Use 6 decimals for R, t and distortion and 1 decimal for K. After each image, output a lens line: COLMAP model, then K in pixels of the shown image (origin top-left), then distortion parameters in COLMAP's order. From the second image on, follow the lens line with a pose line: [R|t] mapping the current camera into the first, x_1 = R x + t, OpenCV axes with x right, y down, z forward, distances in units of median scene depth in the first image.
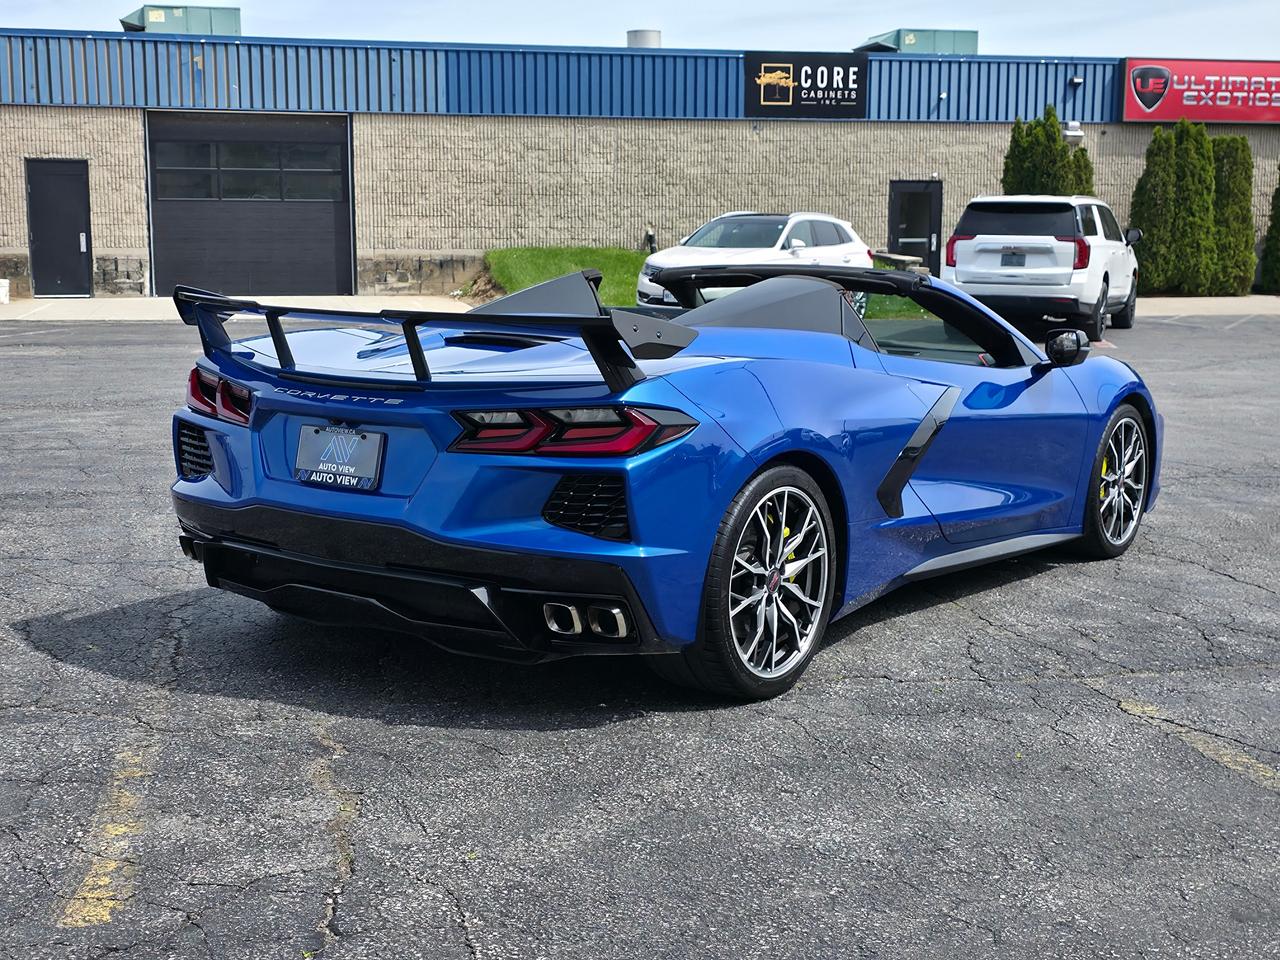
lens RADIAL K [[1706.4, 0, 640.0], [0, 1706.4, 480.0], [0, 0, 1]] dist [0.150487, -0.295989]
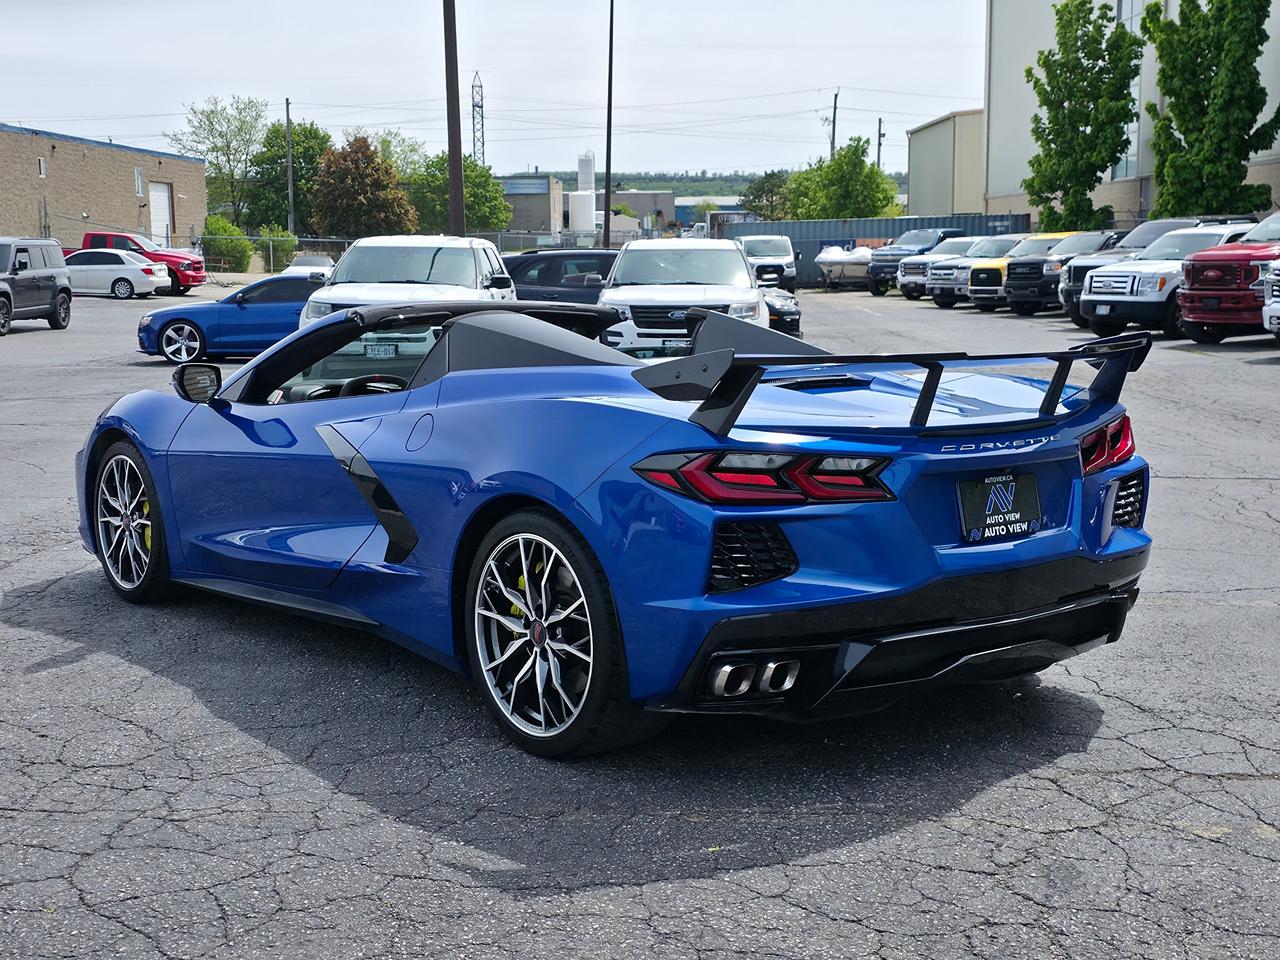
lens RADIAL K [[1706.4, 0, 640.0], [0, 1706.4, 480.0], [0, 0, 1]] dist [0.150487, -0.295989]
pose [[0.260184, -0.139253, 0.955465, -0.162332], [0.147038, 0.983719, 0.103331, -0.022285], [-0.954298, 0.113605, 0.276424, 0.131388]]
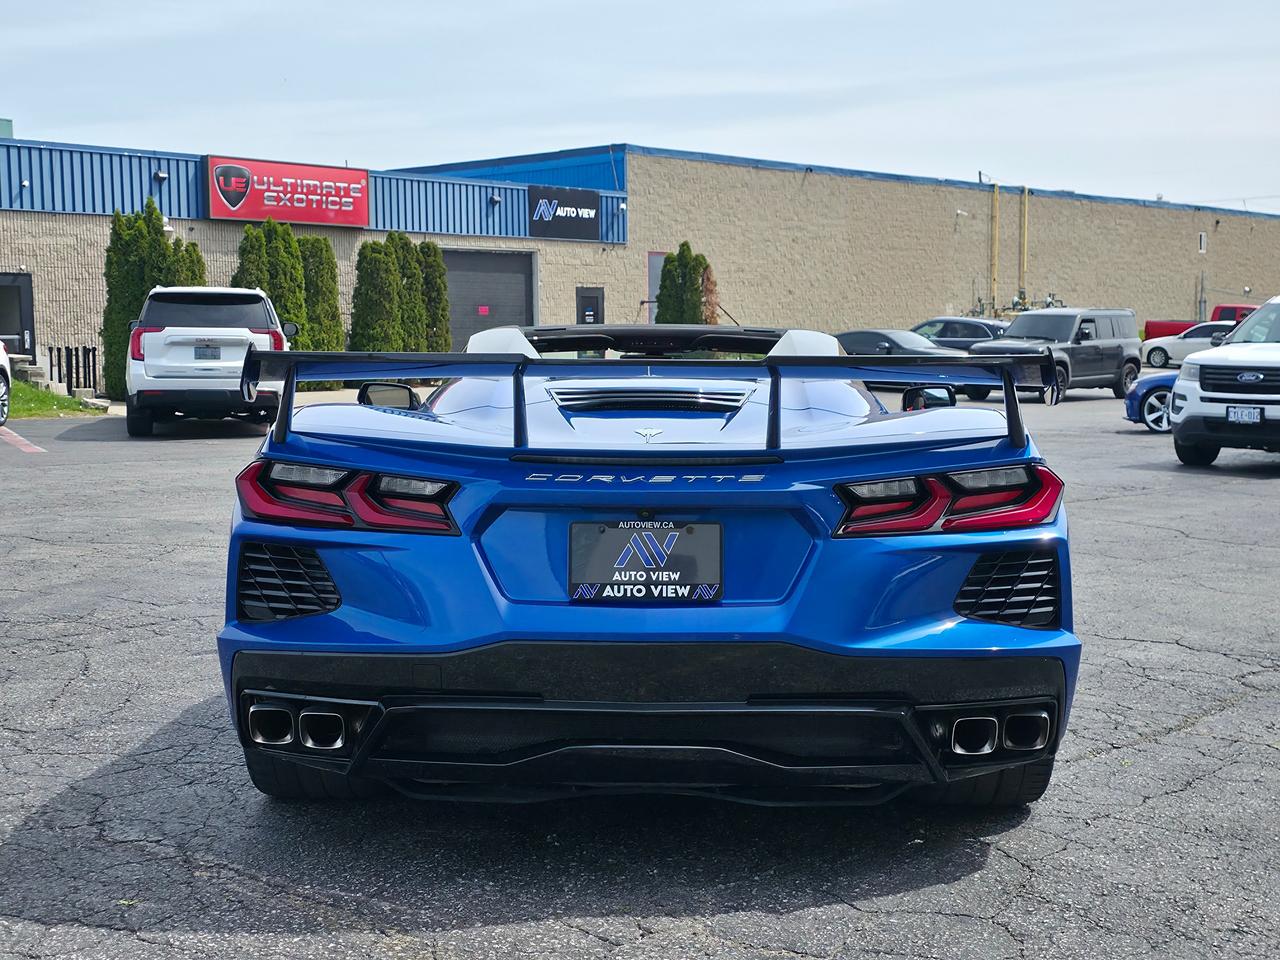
lens RADIAL K [[1706.4, 0, 640.0], [0, 1706.4, 480.0], [0, 0, 1]] dist [0.150487, -0.295989]
pose [[0.825342, -0.060407, 0.561393, -0.083245], [0.094139, 0.995066, -0.031329, -0.003591], [-0.556730, 0.078707, 0.826956, 0.055944]]
